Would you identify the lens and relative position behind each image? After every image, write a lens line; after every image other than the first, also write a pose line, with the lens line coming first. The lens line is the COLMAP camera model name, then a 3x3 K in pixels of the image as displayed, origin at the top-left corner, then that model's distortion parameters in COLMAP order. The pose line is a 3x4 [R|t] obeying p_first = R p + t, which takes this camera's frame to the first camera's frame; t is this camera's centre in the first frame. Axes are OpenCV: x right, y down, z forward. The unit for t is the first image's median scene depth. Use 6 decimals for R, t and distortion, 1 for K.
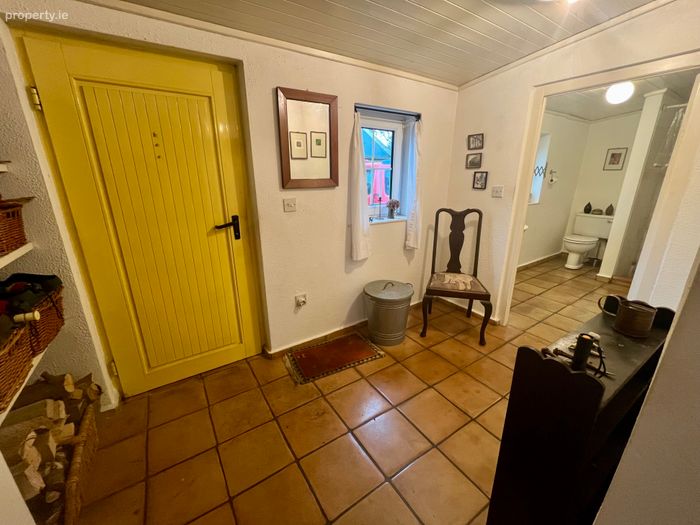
lens RADIAL K [[283.1, 0, 346.6], [0, 283.1, 261.9], [0, 0, 1]] dist [-0.003642, 0.000282]
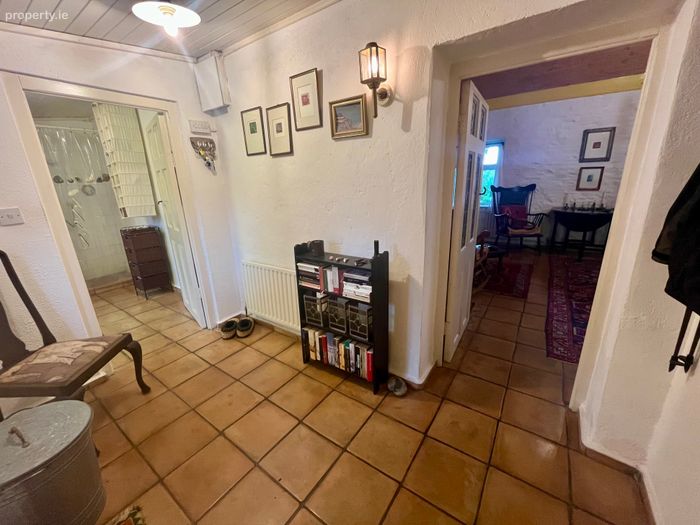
lens RADIAL K [[283.1, 0, 348.9], [0, 283.1, 262.4], [0, 0, 1]] dist [-0.003642, 0.000282]
pose [[-0.370671, -0.245840, 0.895637, -0.220324], [0.311517, 0.875561, 0.369255, -0.090908], [-0.874963, 0.415879, -0.247962, 0.312215]]
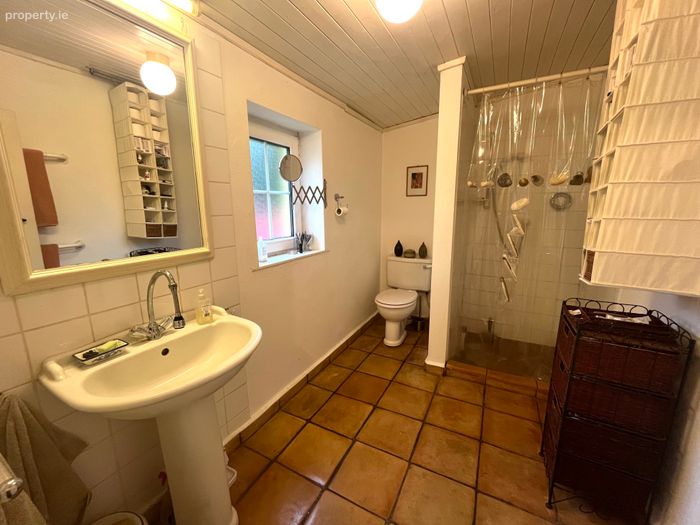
lens RADIAL K [[283.1, 0, 349.0], [0, 283.1, 262.7], [0, 0, 1]] dist [-0.003642, 0.000282]
pose [[0.875309, -0.099967, 0.473118, 0.445909], [0.149462, 0.986420, -0.068092, -0.137544], [-0.459886, 0.130315, 0.878364, 0.481735]]
